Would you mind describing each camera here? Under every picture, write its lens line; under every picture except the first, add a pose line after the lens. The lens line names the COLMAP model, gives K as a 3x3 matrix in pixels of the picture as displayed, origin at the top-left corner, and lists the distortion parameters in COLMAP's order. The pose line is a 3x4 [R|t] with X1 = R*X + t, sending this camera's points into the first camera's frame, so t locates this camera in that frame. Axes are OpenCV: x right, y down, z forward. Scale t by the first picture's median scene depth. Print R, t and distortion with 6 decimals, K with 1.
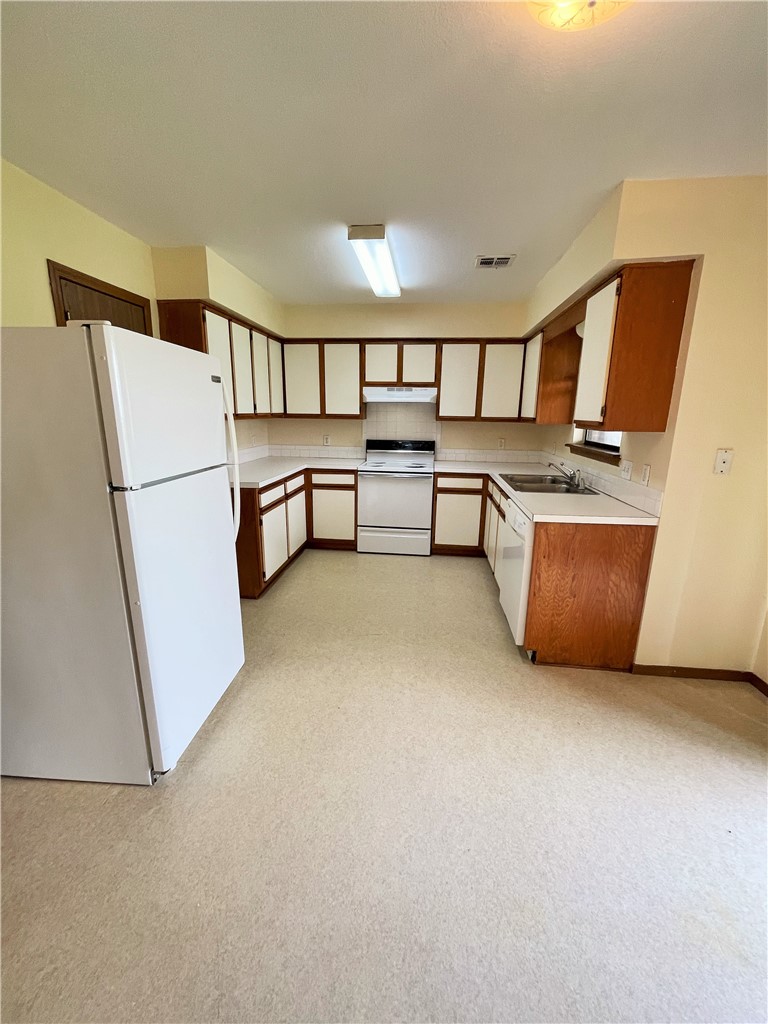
lens RADIAL K [[414.6, 0, 380.8], [0, 414.6, 511.3], [0, 0, 1]] dist [0.003523, 0.000421]
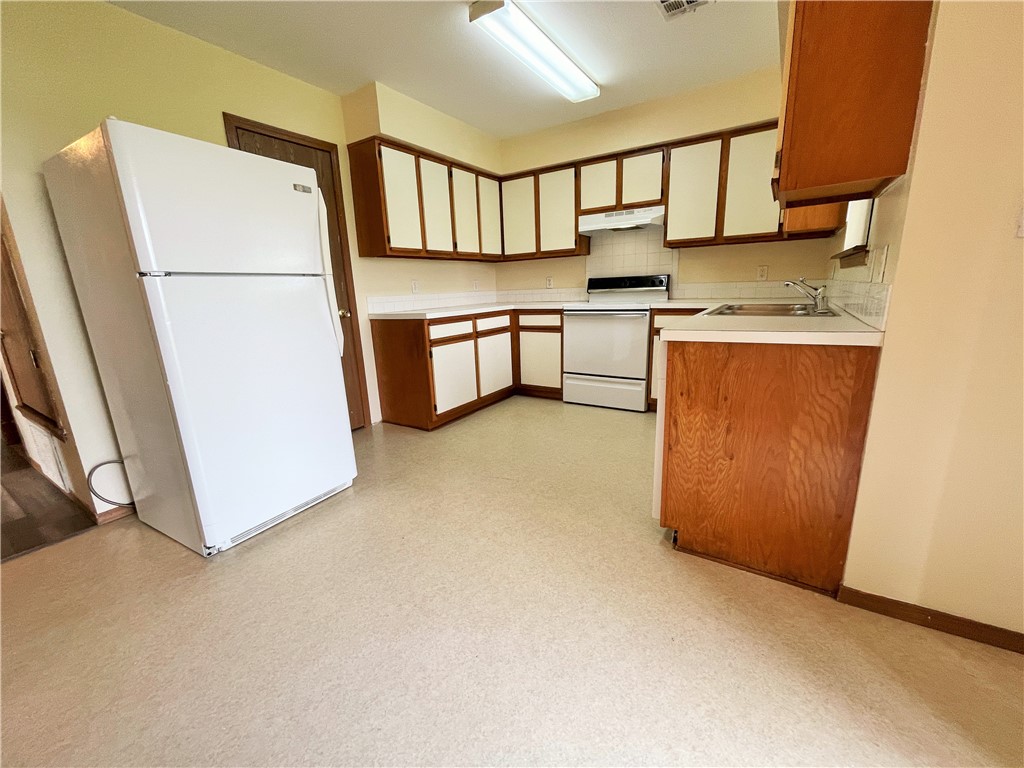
lens RADIAL K [[414.6, 0, 508.6], [0, 414.6, 384.9], [0, 0, 1]] dist [0.003523, 0.000421]
pose [[0.894408, 0.055891, -0.443746, 0.340374], [-0.053750, 0.998403, 0.017415, 0.076120], [0.444010, 0.008275, 0.895984, 0.197619]]
